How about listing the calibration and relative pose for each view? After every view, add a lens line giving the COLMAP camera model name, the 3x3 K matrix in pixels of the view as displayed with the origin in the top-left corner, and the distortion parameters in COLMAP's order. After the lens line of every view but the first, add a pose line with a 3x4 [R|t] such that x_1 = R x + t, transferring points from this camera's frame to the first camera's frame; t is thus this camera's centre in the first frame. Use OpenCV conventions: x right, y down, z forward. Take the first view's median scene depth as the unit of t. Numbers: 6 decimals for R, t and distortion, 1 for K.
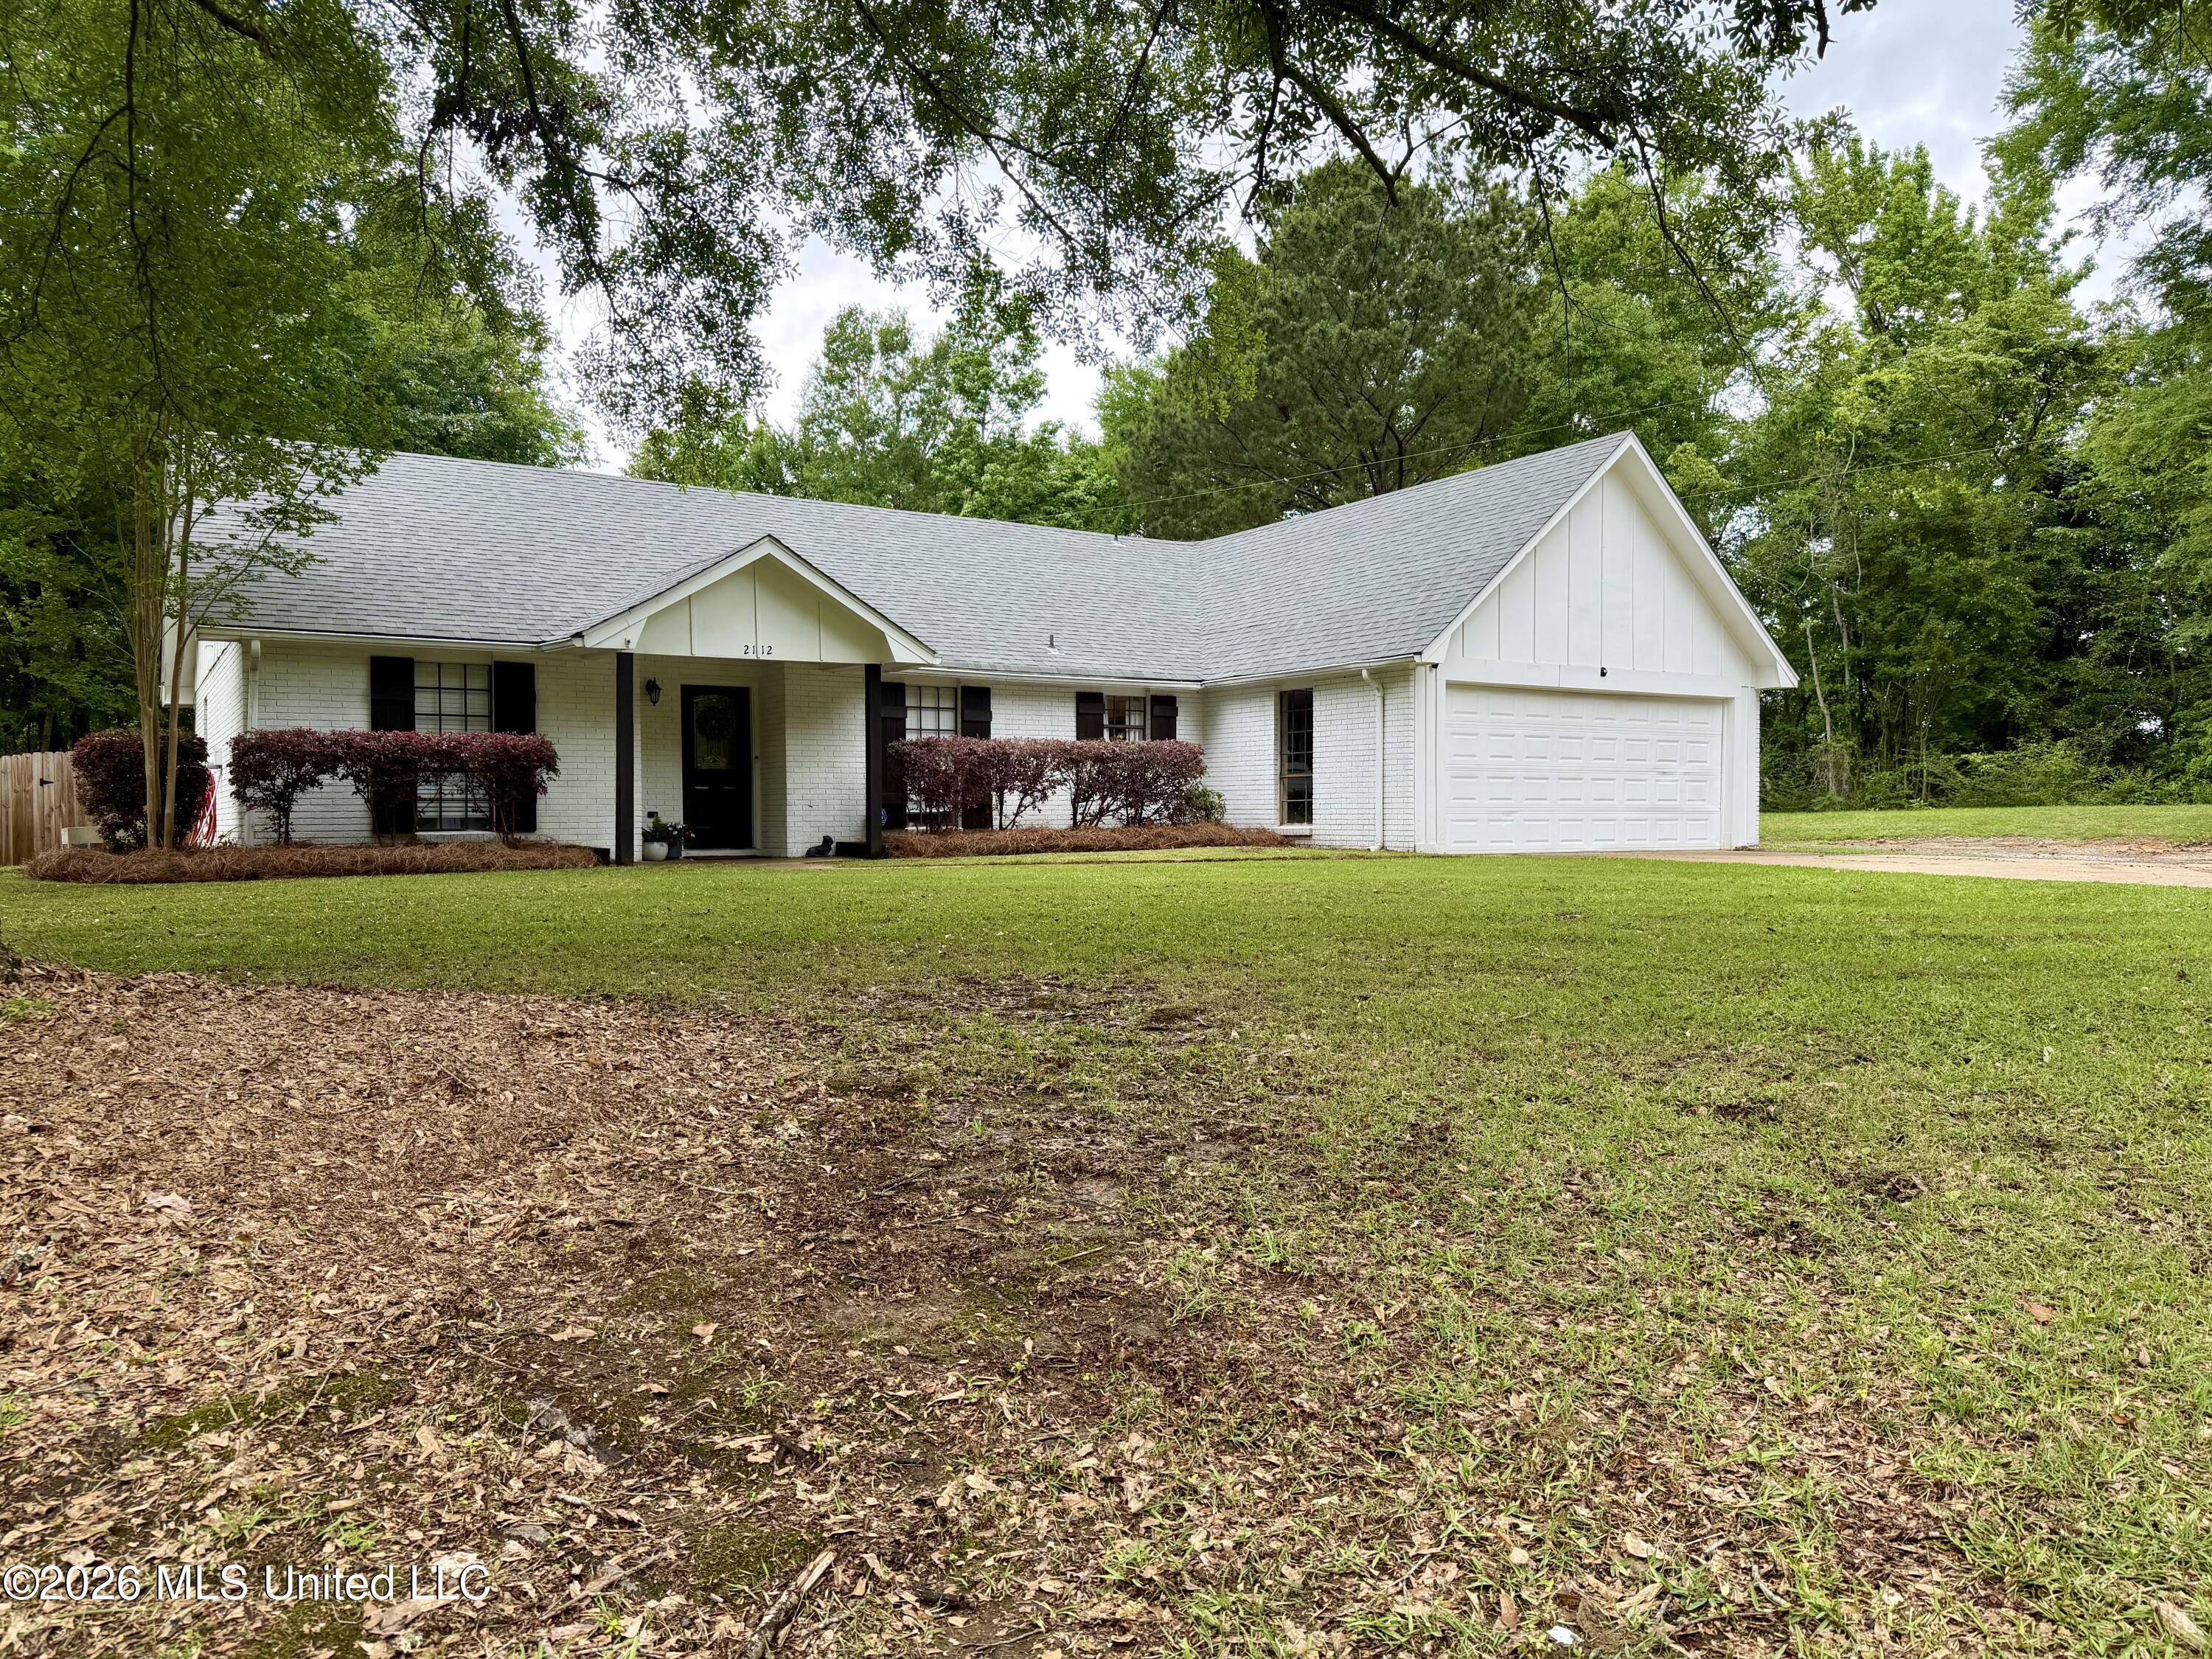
lens RADIAL K [[1583.0, 0, 1106.0], [0, 1583.0, 829.5], [0, 0, 1]] dist [0.233260, -0.383959]
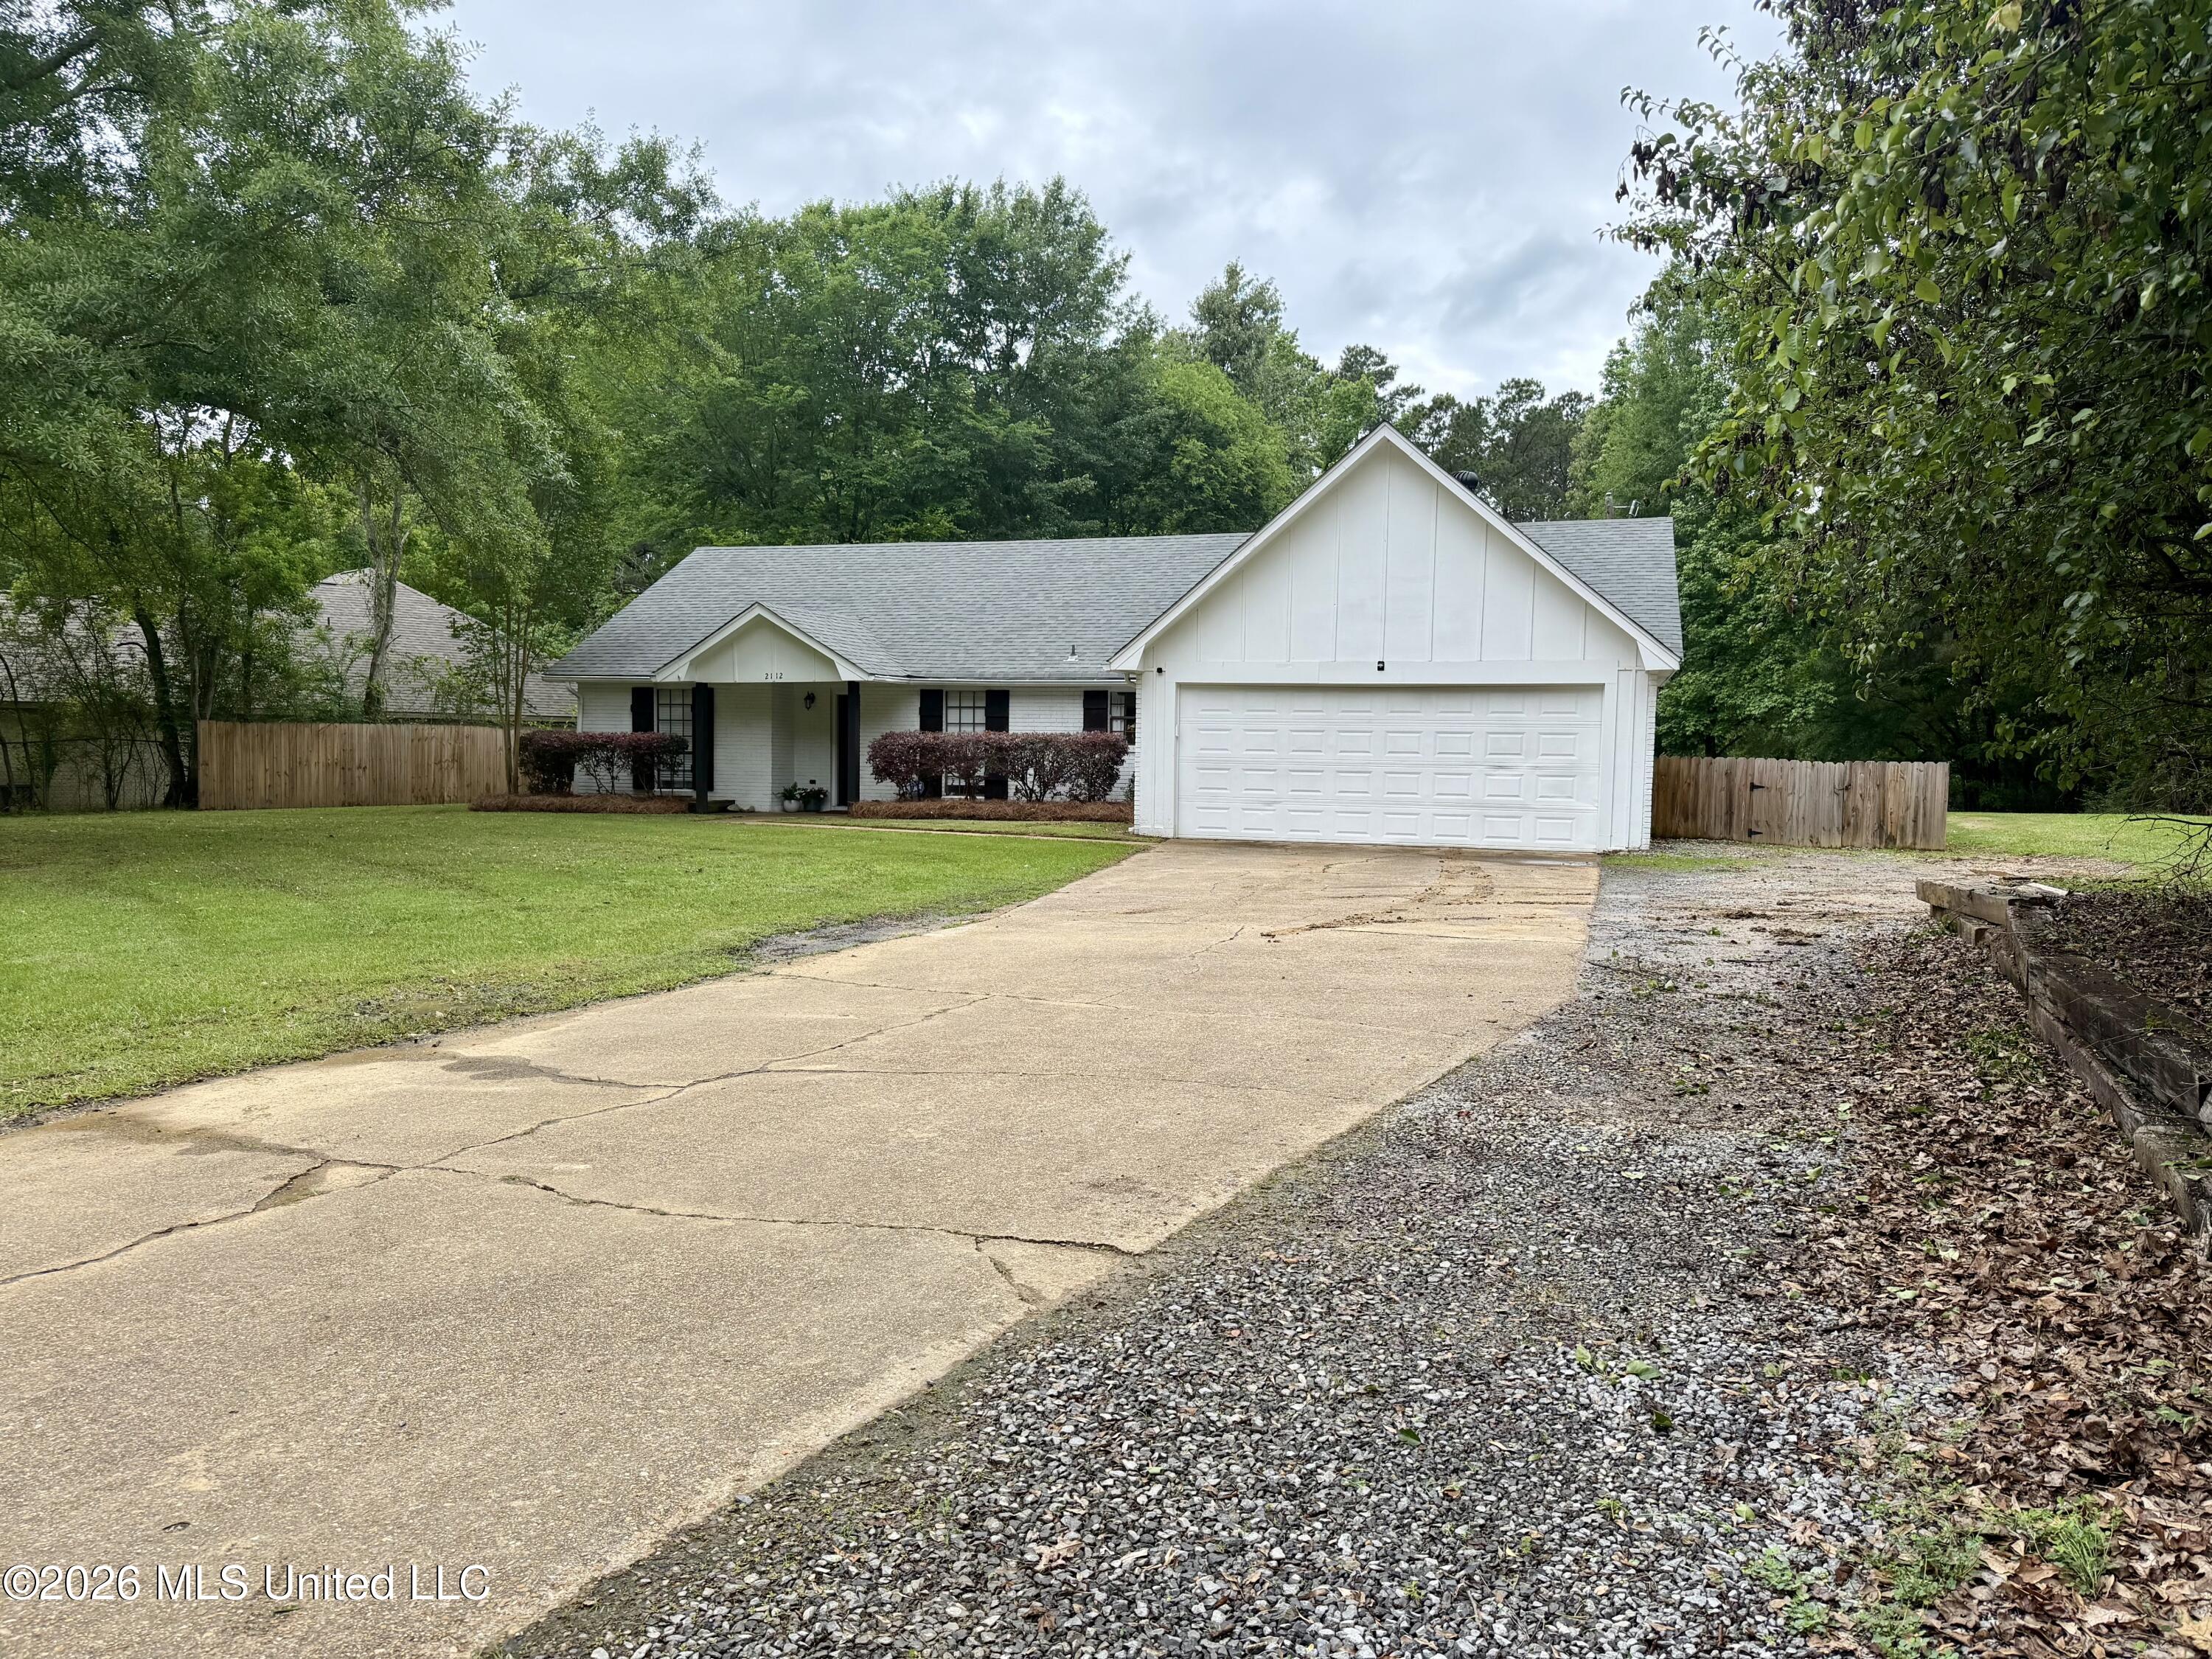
lens RADIAL K [[1583.0, 0, 1106.0], [0, 1583.0, 829.5], [0, 0, 1]] dist [0.233260, -0.383959]
pose [[0.629356, 0.052216, -0.775361, 1.014664], [-0.024922, 0.998583, 0.047019, -0.040036], [0.776717, -0.010268, 0.629766, 0.250359]]
